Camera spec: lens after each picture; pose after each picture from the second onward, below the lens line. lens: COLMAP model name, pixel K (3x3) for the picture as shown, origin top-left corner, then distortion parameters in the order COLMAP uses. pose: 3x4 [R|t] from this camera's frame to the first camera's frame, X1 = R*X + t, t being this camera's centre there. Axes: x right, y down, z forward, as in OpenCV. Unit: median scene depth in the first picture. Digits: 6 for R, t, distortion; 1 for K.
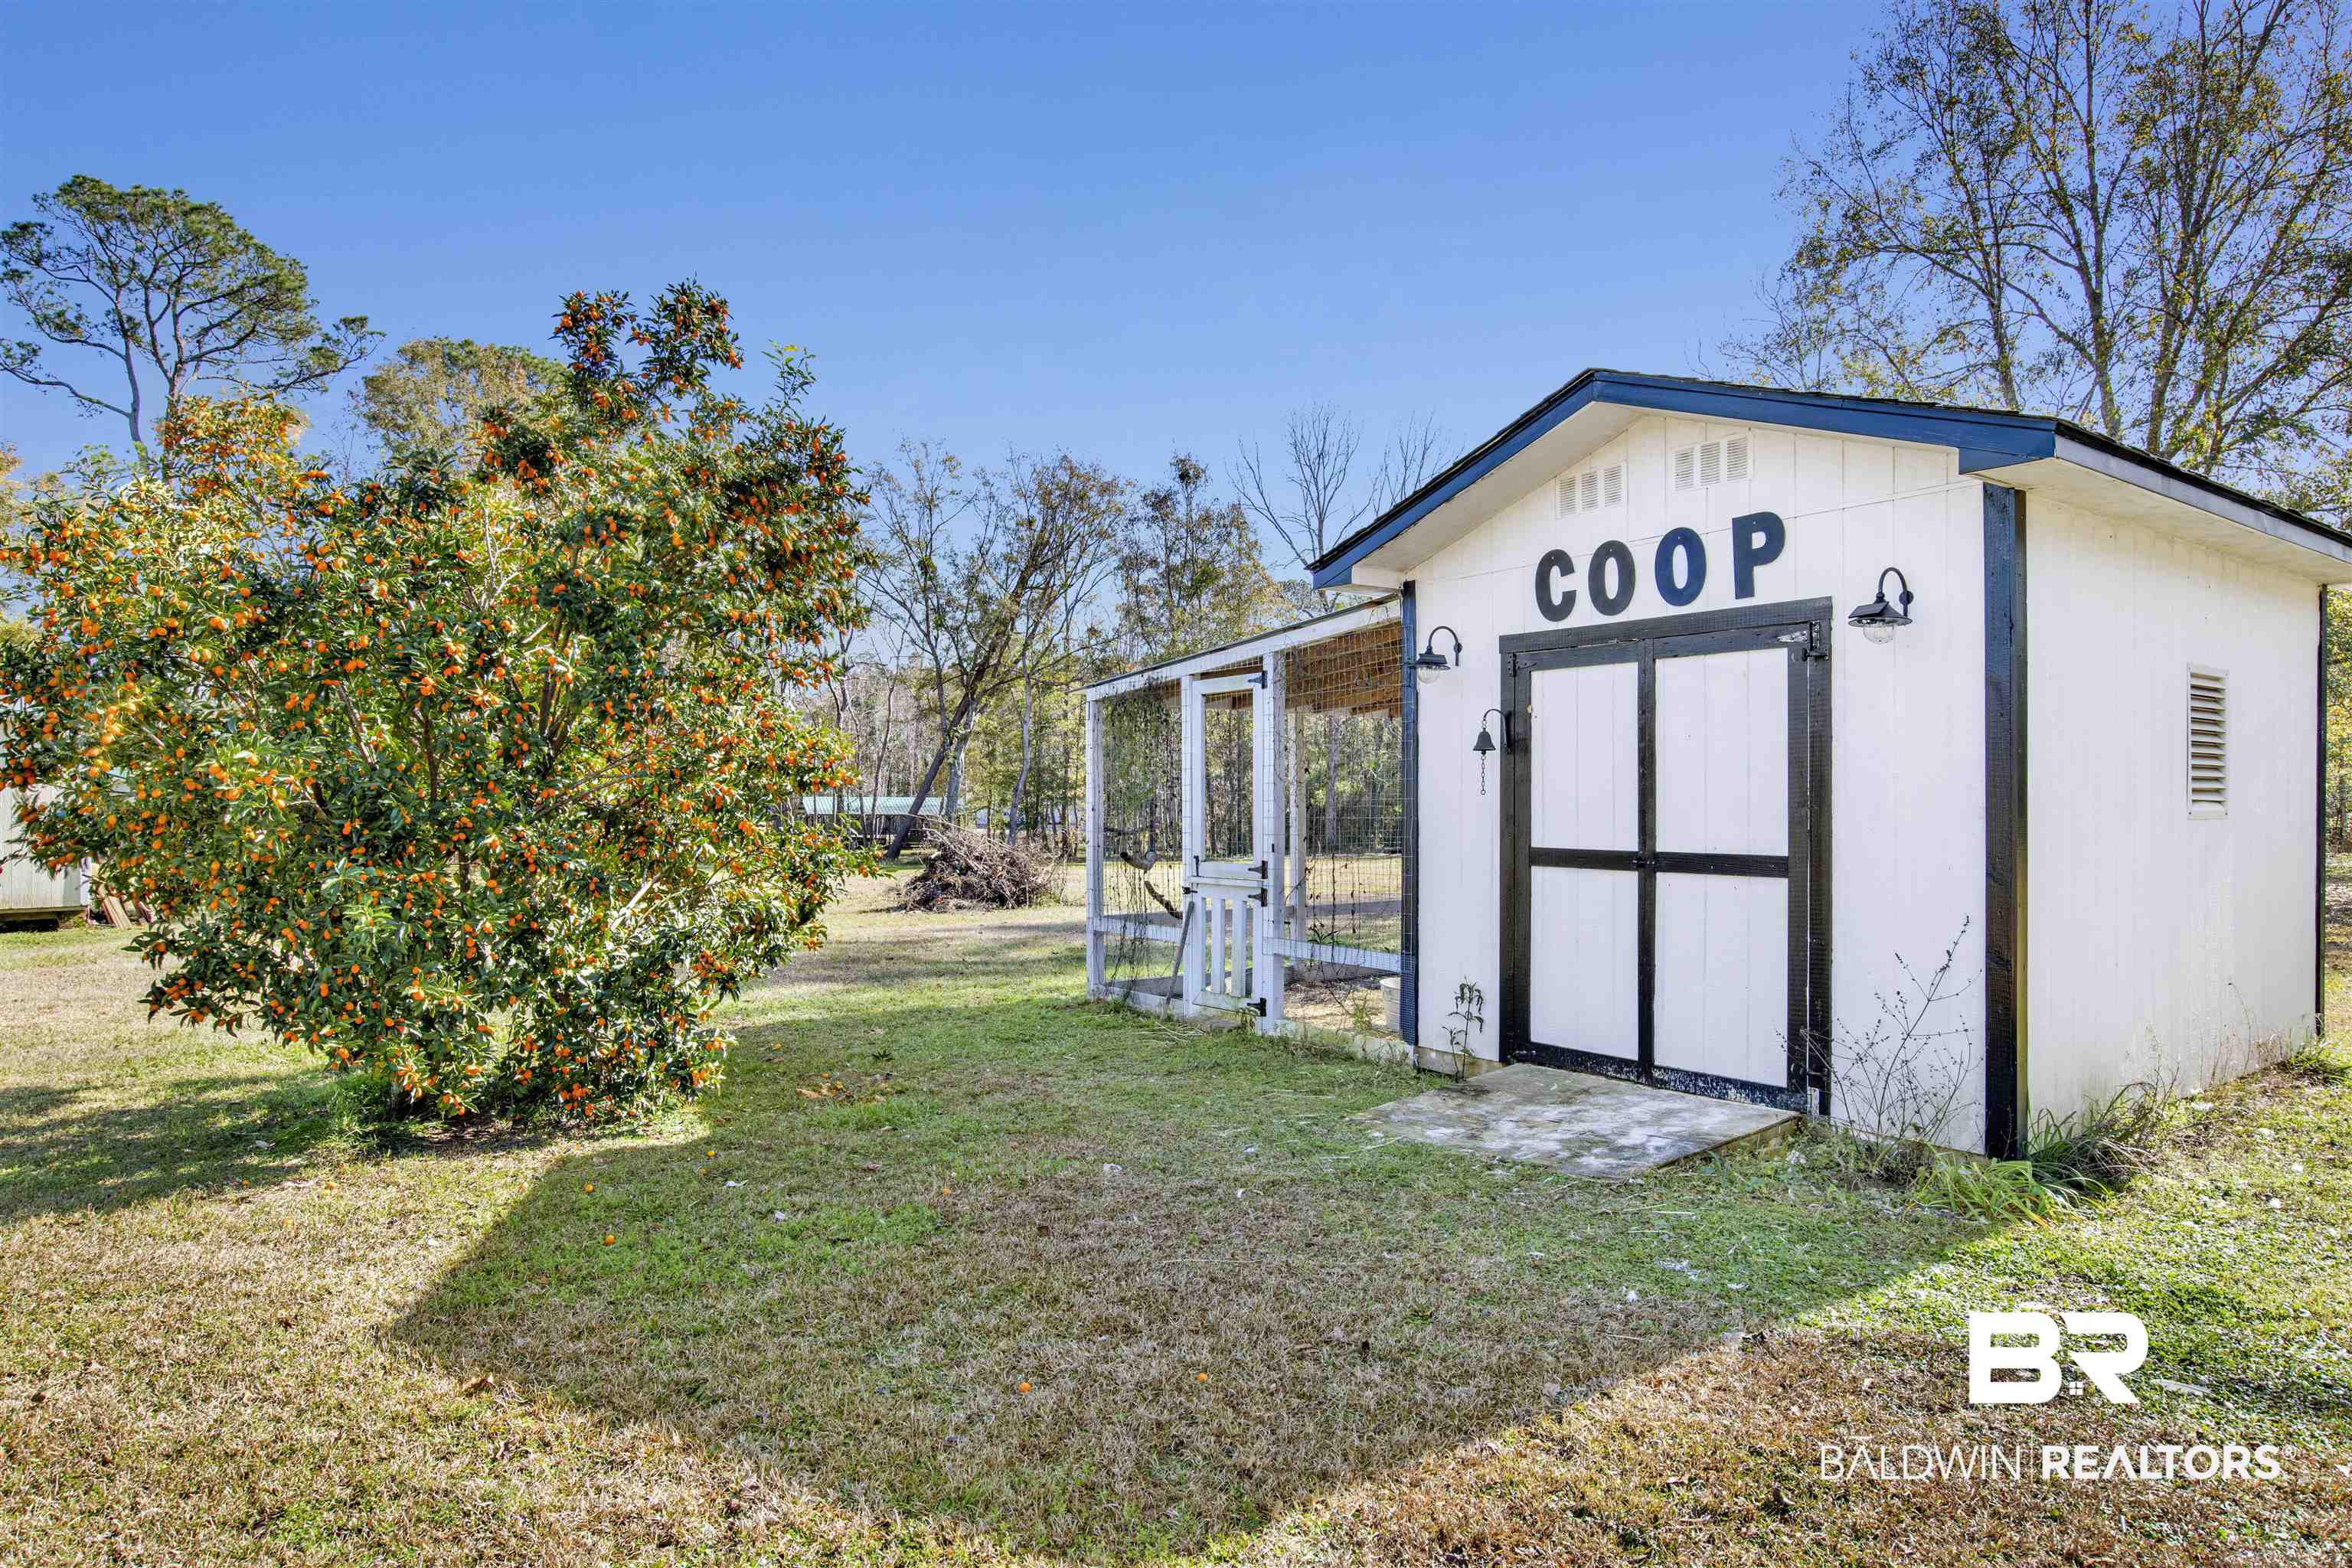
lens RADIAL K [[1357.7, 0, 1176.2], [0, 1357.7, 821.1], [0, 0, 1]] dist [-0.032899, 0.003410]
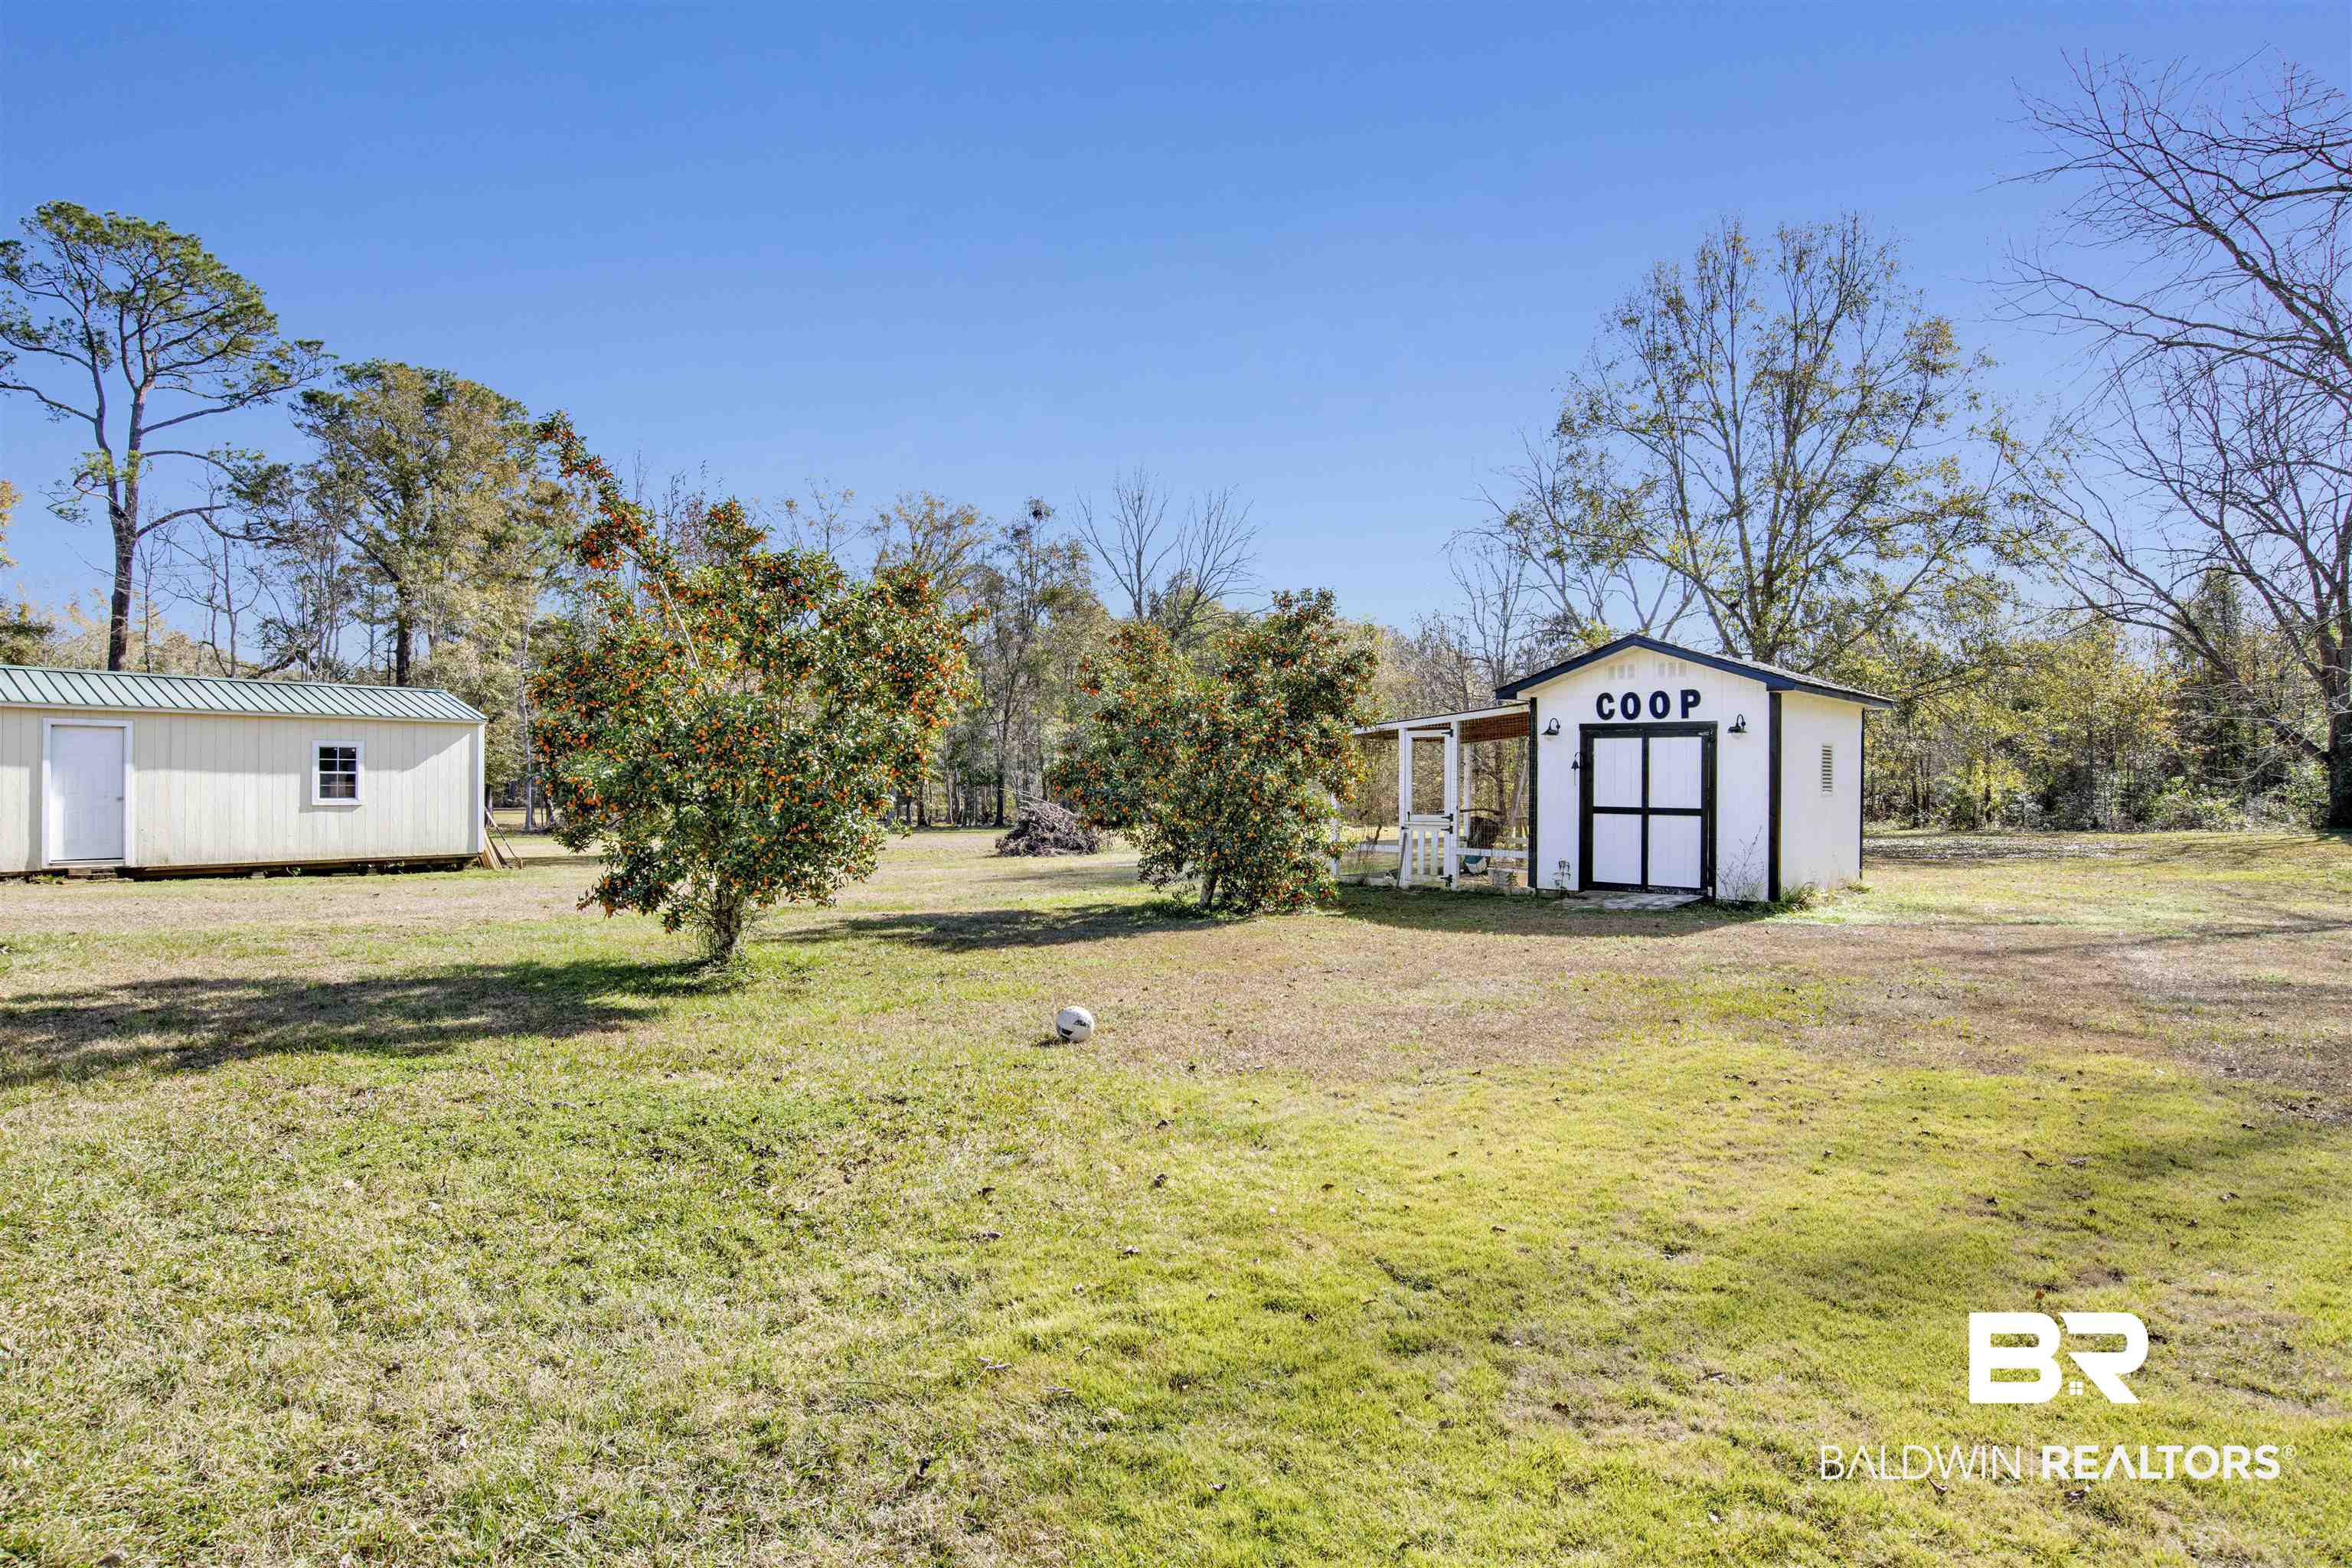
lens RADIAL K [[1273.4, 0, 1128.4], [0, 1273.4, 787.8], [0, 0, 1]] dist [-0.071420, 0.031192]
pose [[0.983479, 0.008448, 0.180825, -0.944821], [-0.006923, 0.999935, -0.009064, 0.010779], [-0.180889, 0.007663, 0.983474, -1.089886]]
